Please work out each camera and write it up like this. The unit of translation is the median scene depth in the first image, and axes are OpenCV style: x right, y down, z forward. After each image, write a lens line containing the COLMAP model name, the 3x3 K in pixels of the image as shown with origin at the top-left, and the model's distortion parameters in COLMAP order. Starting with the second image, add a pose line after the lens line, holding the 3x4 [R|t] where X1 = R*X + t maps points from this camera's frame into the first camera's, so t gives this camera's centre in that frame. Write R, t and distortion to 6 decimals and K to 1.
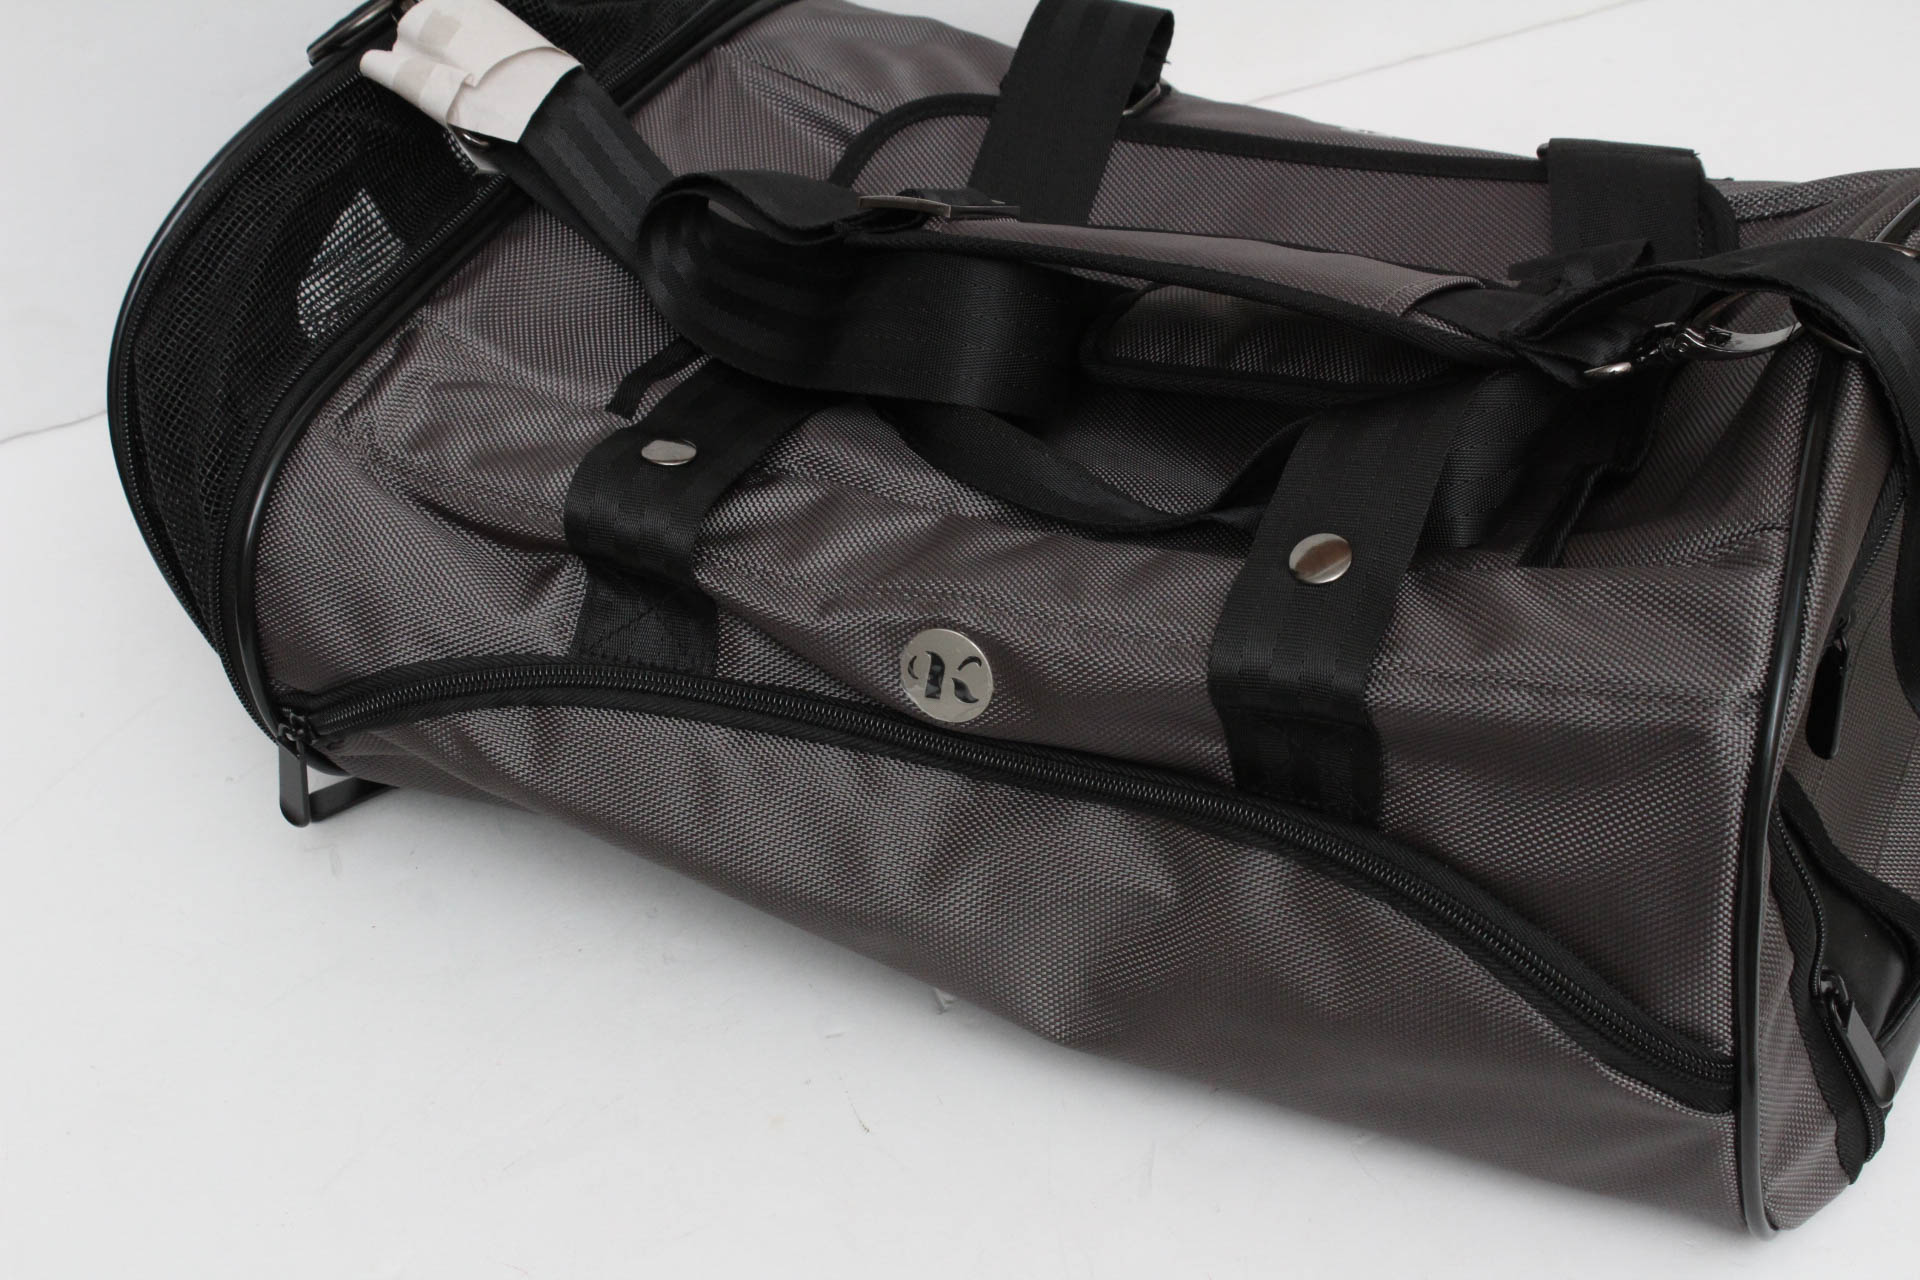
lens RADIAL K [[3221.5, 0, 965.8], [0, 3221.5, 641.2], [0, 0, 1]] dist [-0.007931, 0.000000]
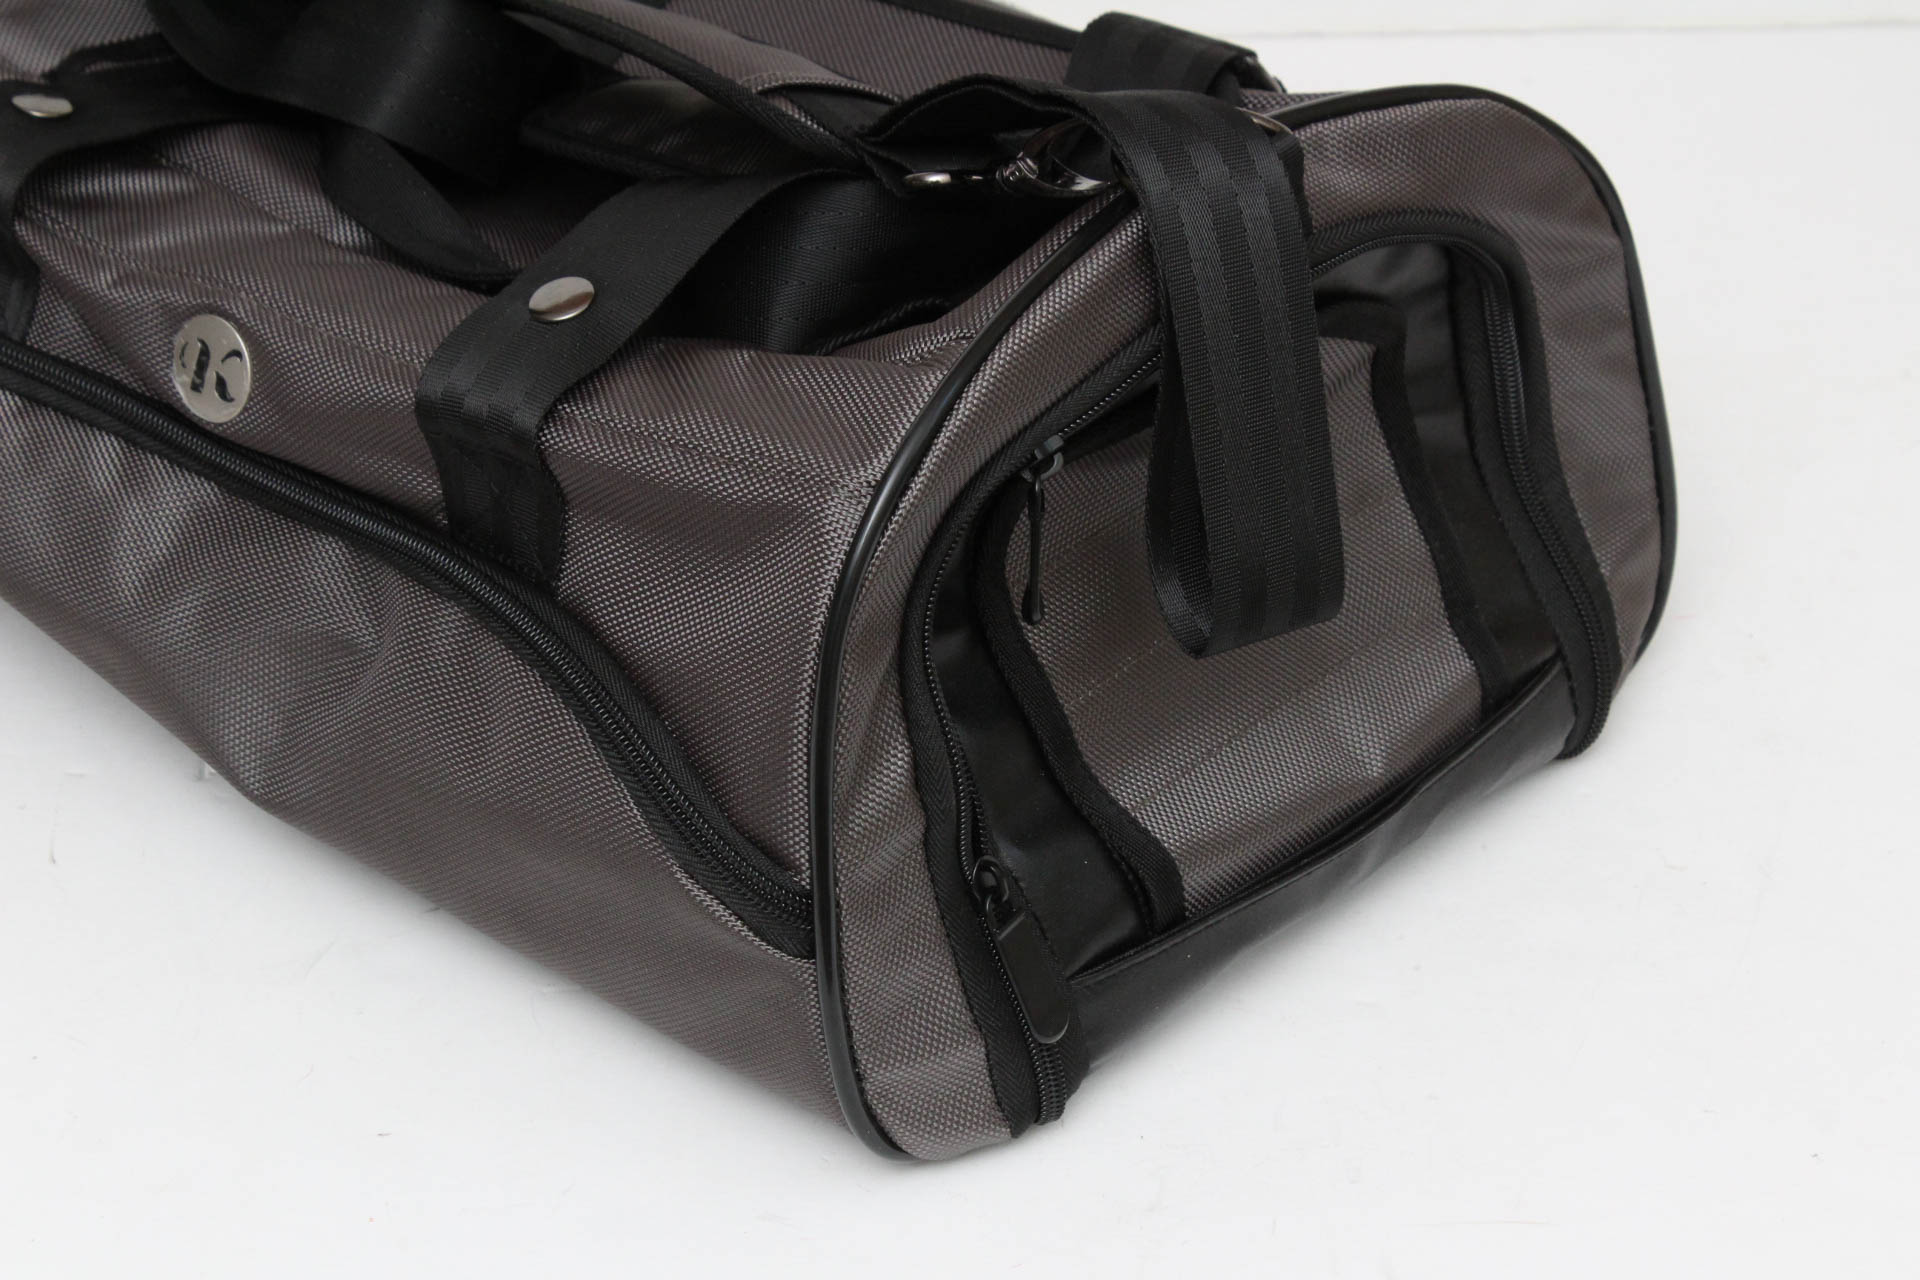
lens RADIAL K [[4650.0, 0, 957.1], [0, 4650.0, 637.7], [0, 0, 1]] dist [0.051423, 0.000000]
pose [[0.960837, 0.226037, -0.160308, 0.431489], [-0.241198, 0.966989, -0.082196, 0.143667], [0.136437, 0.117643, 0.983639, -0.284444]]
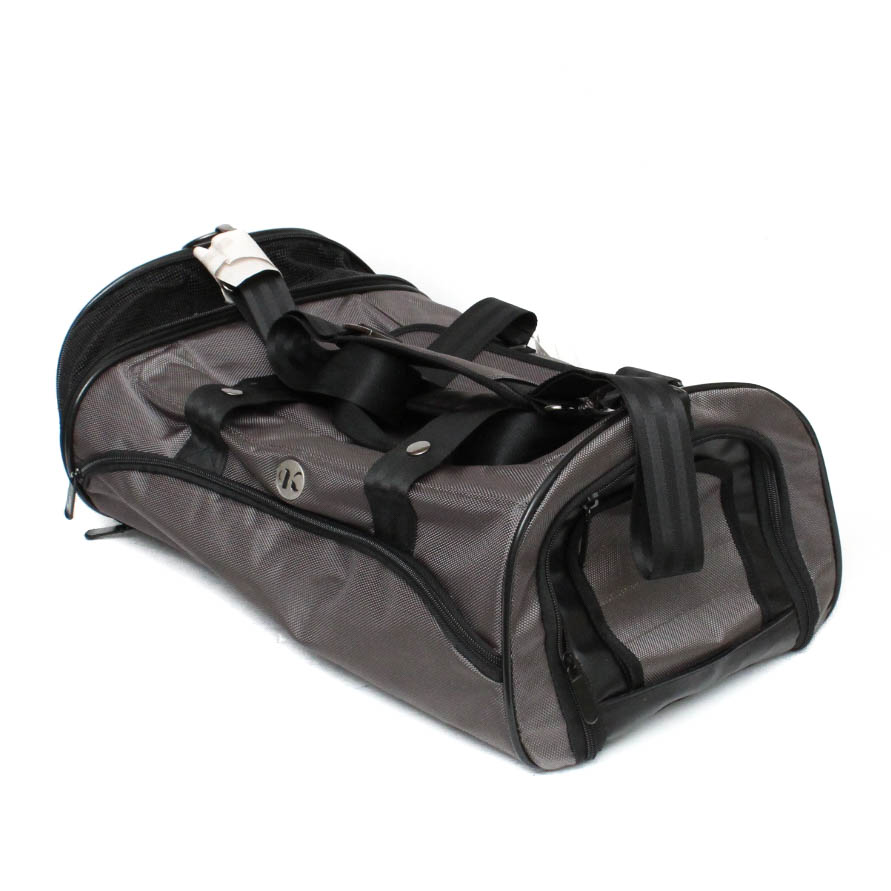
lens RADIAL K [[2166.8, 0, 445.9], [0, 2166.8, 443.7], [0, 0, 1]] dist [-0.082782, 0.000000]
pose [[0.938399, 0.211288, -0.273433, 0.565654], [-0.276612, 0.933561, -0.227923, 0.336970], [0.207109, 0.289518, 0.934497, -0.573604]]
